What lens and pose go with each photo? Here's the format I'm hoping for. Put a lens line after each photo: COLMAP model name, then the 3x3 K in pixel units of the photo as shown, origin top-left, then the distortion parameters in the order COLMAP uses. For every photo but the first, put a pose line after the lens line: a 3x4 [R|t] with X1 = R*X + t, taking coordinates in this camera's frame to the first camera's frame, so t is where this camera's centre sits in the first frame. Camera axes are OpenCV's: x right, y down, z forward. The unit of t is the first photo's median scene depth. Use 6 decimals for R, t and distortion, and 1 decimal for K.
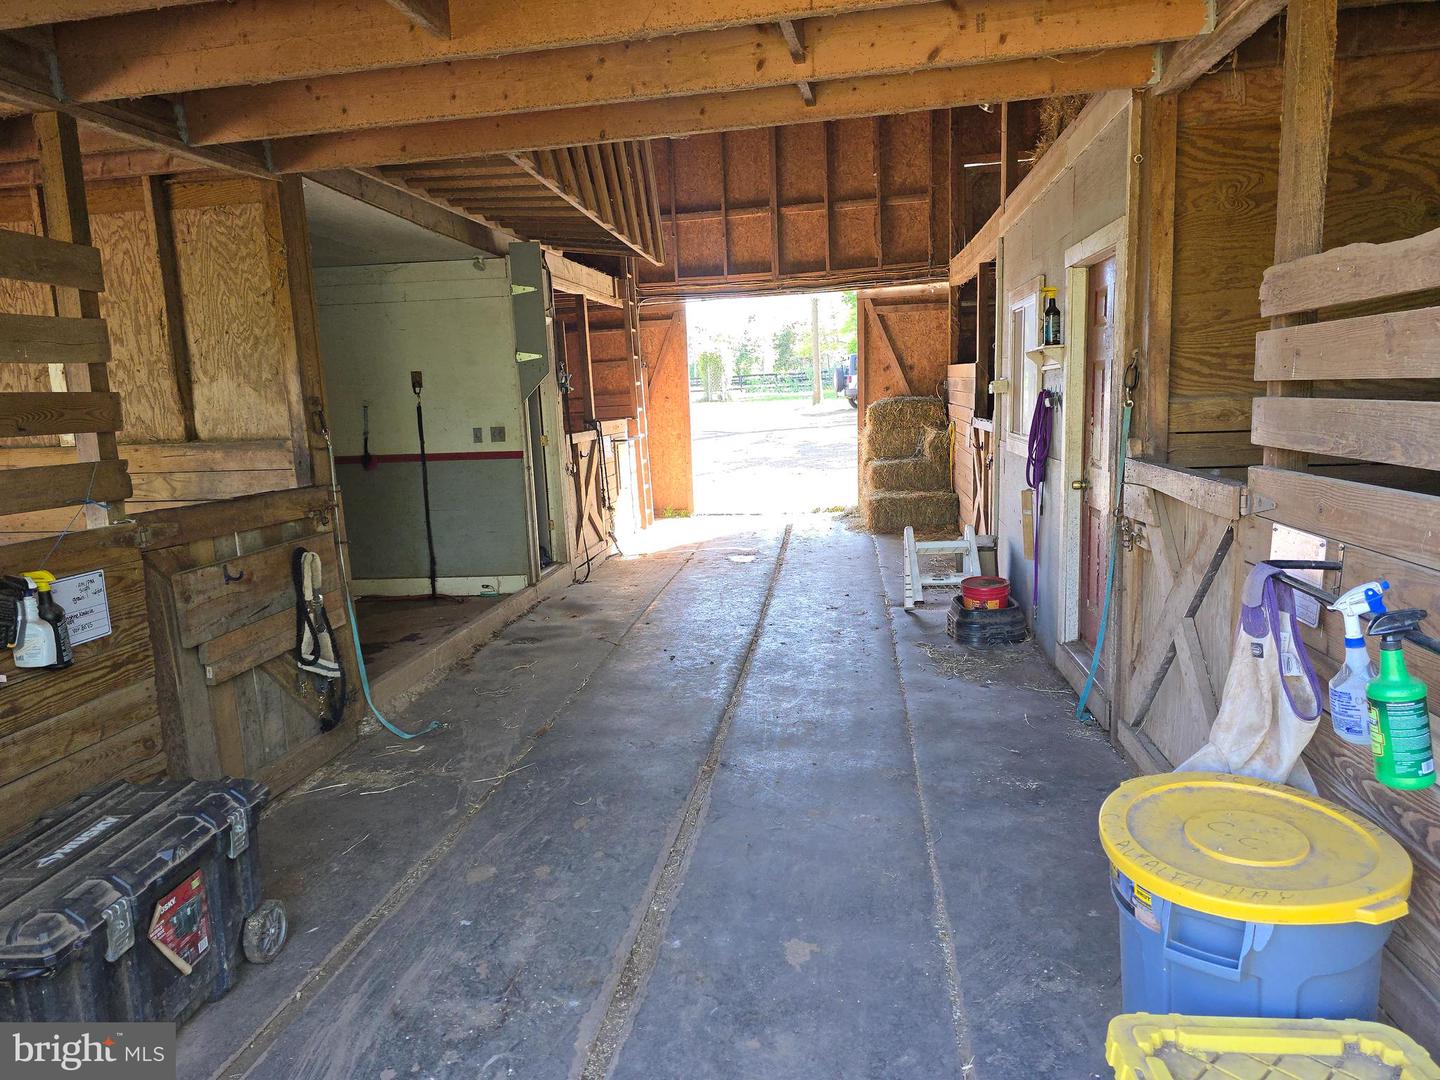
lens RADIAL K [[968.5, 0, 714.5], [0, 968.5, 552.8], [0, 0, 1]] dist [0.062392, -0.060054]
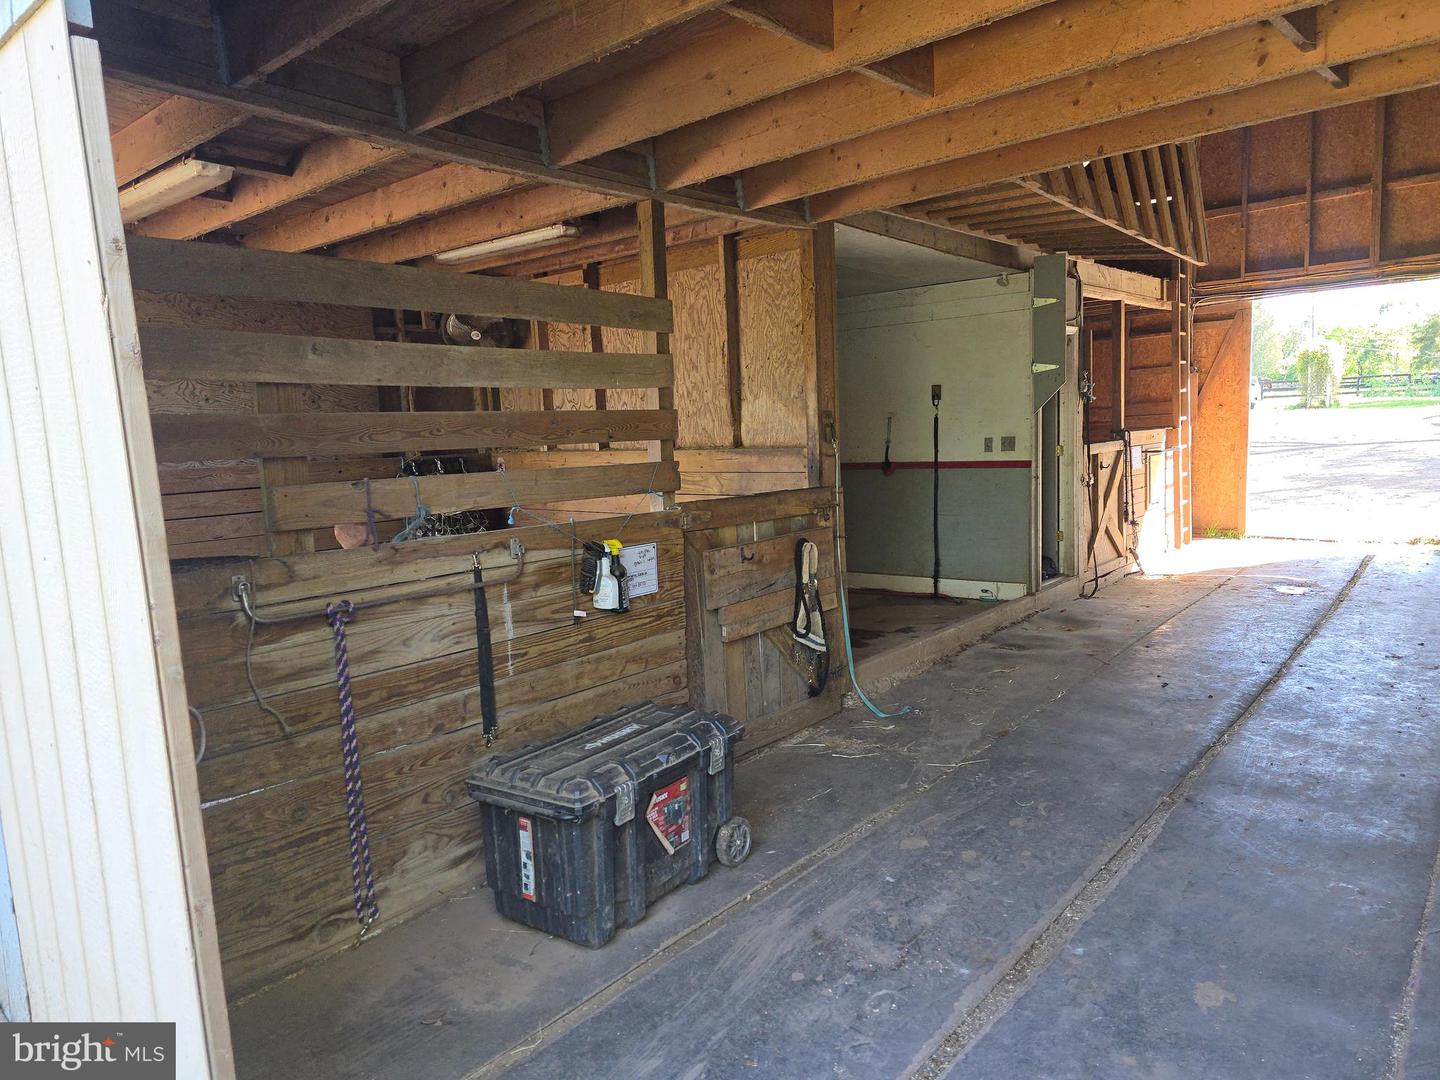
lens RADIAL K [[968.5, 0, 716.9], [0, 968.5, 548.9], [0, 0, 1]] dist [0.062392, -0.060054]
pose [[0.848908, 0.073972, -0.523339, 0.103947], [-0.080490, 0.996702, 0.010316, 0.003917], [0.522376, 0.033366, 0.852062, -0.053618]]
